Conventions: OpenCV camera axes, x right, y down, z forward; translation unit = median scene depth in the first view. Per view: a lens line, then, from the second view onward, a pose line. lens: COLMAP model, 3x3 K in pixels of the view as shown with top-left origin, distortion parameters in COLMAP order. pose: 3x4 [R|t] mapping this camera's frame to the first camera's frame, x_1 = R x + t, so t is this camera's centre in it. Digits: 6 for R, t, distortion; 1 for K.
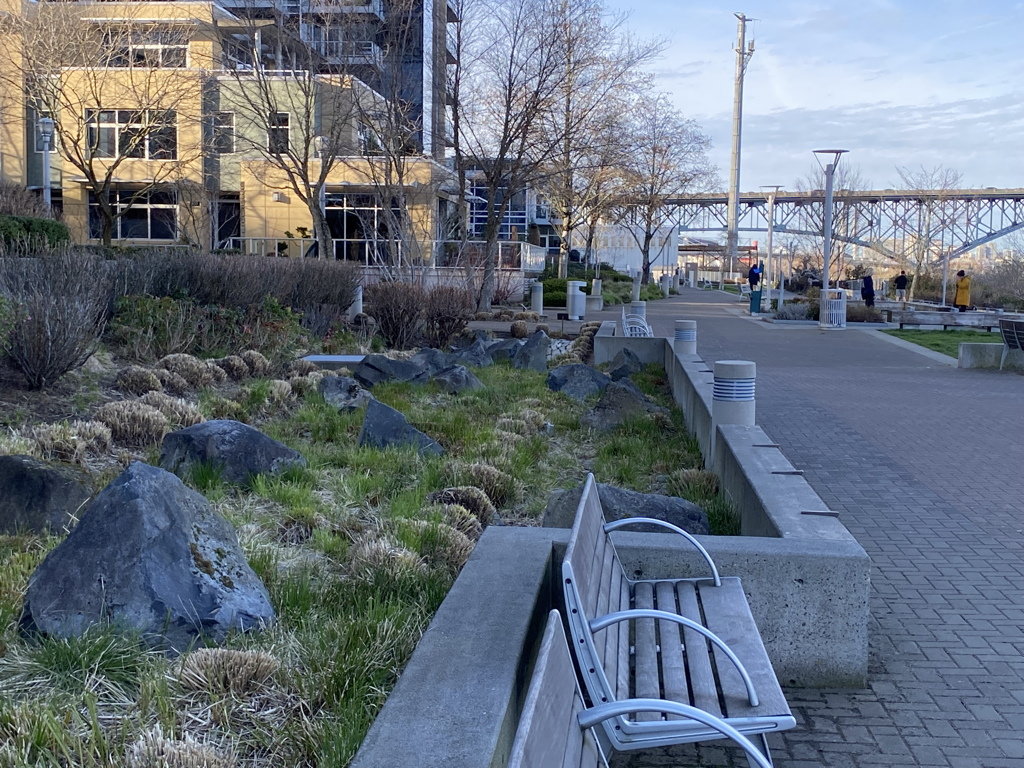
lens RADIAL K [[1386.8, 0, 512.0], [0, 1386.8, 384.0], [0, 0, 1]] dist [0.114906, 0.003694]
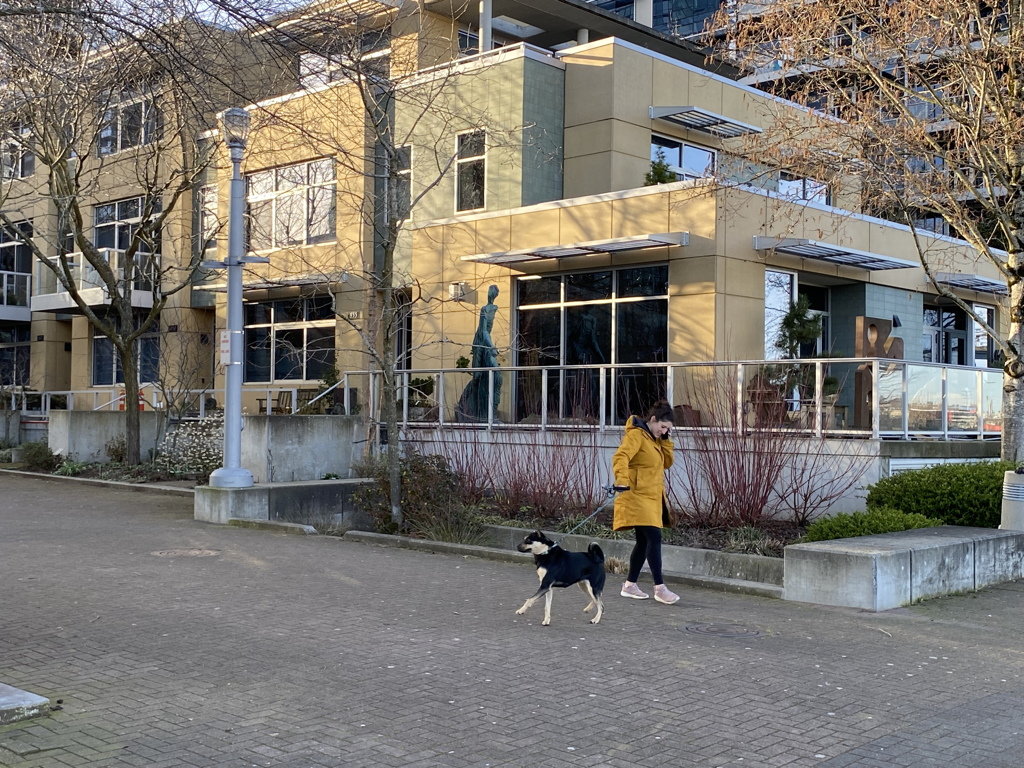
lens RADIAL K [[1244.4, 0, 512.0], [0, 1244.4, 384.0], [0, 0, 1]] dist [-0.001497, -0.001326]
pose [[0.778476, -0.020548, -0.627338, 0.121268], [-0.049097, 0.994408, -0.093495, -0.060595], [0.625752, 0.103584, 0.773114, 0.669289]]
